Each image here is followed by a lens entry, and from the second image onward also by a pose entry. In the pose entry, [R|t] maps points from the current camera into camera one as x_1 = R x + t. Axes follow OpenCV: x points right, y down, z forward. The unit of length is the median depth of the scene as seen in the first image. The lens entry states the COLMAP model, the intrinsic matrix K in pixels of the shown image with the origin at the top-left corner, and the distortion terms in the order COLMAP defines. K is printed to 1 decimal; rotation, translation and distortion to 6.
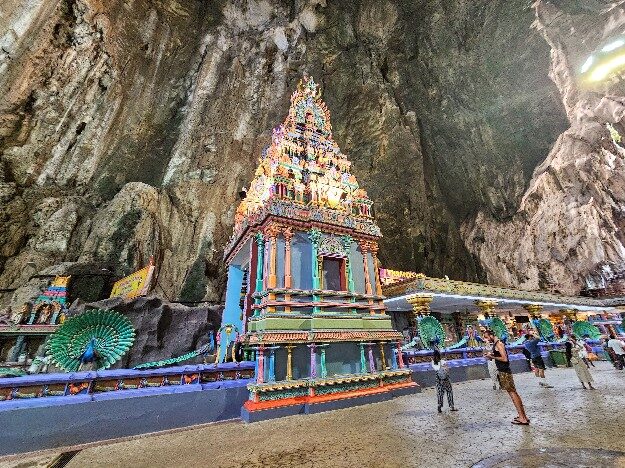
lens RADIAL K [[256.4, 0, 313.1], [0, 256.4, 231.5], [0, 0, 1]] dist [-0.002286, -0.000161]
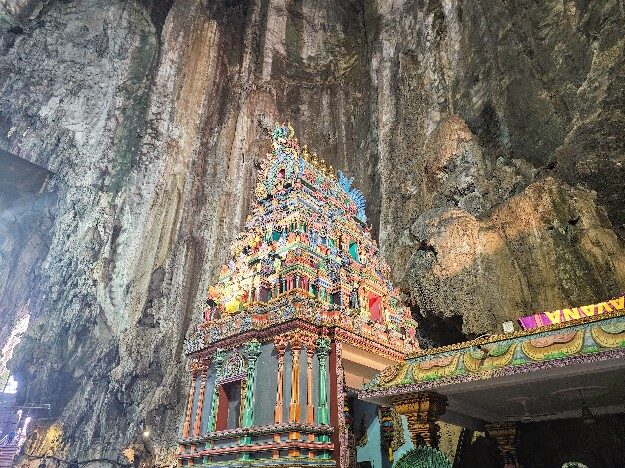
lens RADIAL K [[413.0, 0, 312.5], [0, 413.0, 234.0], [0, 0, 1]] dist [0.032285, -0.002201]
pose [[0.336663, -0.468692, -0.816692, 0.826787], [0.370698, 0.863254, -0.342601, 0.139133], [0.865587, -0.187405, 0.464368, 0.426711]]
